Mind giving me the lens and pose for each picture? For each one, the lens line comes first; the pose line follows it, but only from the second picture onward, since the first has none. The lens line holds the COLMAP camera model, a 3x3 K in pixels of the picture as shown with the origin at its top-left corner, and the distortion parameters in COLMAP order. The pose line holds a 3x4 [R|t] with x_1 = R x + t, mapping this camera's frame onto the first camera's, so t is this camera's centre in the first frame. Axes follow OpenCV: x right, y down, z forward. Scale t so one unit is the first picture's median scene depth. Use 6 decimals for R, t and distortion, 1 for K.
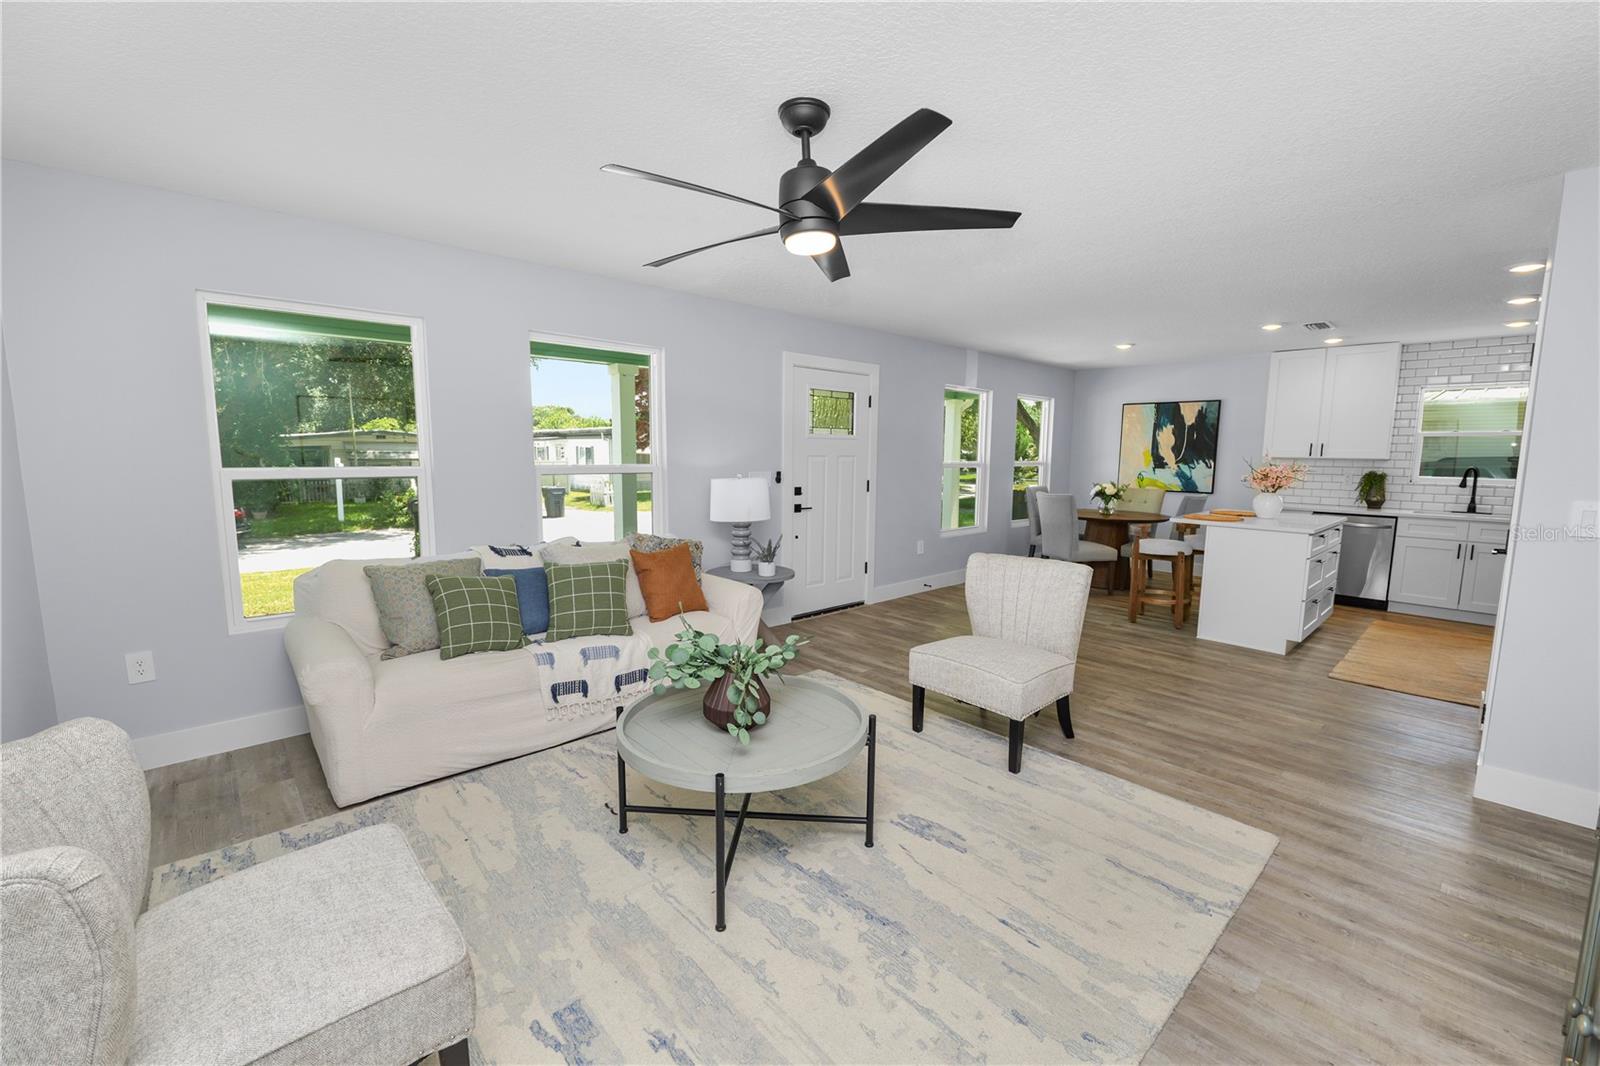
lens RADIAL K [[651.8, 0, 804.8], [0, 651.8, 532.6], [0, 0, 1]] dist [-0.013442, 0.001450]
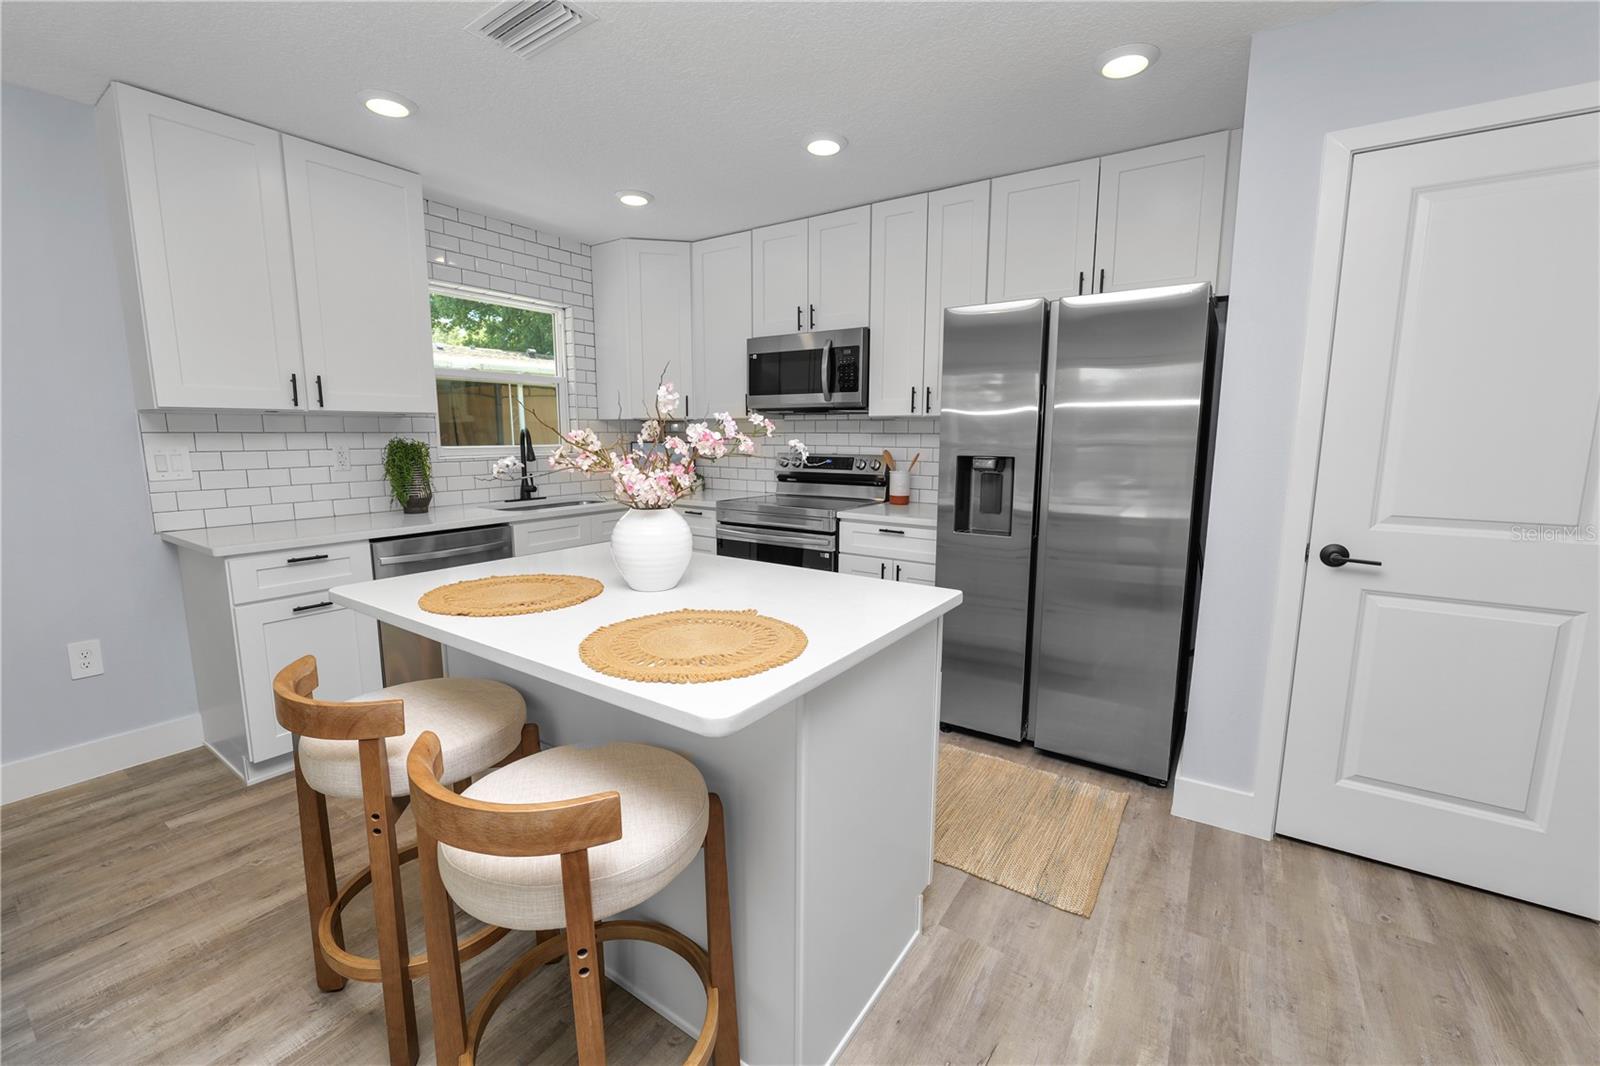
lens RADIAL K [[651.8, 0, 798.7], [0, 651.8, 528.8], [0, 0, 1]] dist [-0.013442, 0.001450]
pose [[-0.224368, -0.152115, 0.962559, 0.346239], [0.116205, 0.976518, 0.181408, -0.089661], [-0.967551, 0.152556, -0.201423, 0.882042]]
